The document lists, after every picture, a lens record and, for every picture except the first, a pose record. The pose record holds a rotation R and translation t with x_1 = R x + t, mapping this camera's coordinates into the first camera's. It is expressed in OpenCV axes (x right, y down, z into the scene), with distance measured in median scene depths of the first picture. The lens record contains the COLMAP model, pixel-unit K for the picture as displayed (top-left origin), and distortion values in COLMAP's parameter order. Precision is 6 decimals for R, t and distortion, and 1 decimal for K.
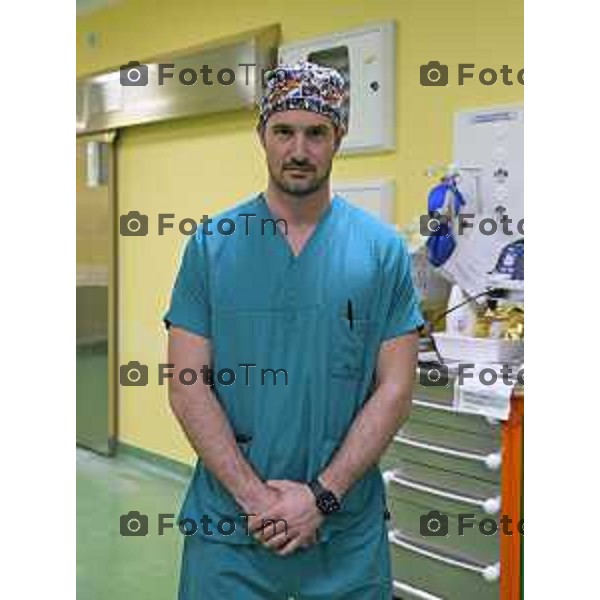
lens RADIAL K [[940.7, 0, 300.0], [0, 940.7, 300.0], [0, 0, 1]] dist [-0.003096, 0.000196]
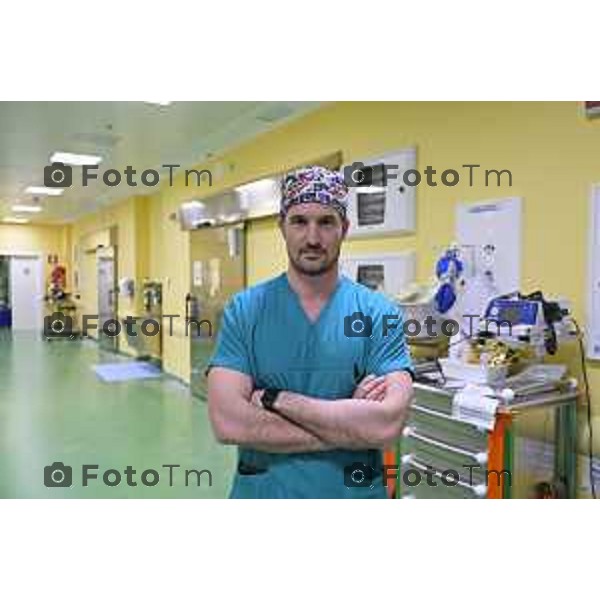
lens RADIAL K [[516.2, 0, 300.0], [0, 516.2, 300.0], [0, 0, 1]] dist [0.000764, -0.005212]
pose [[0.989483, 0.008808, -0.144384, 0.047896], [-0.012449, 0.999626, -0.024331, -0.036695], [0.144116, 0.025873, 0.989223, 0.203948]]
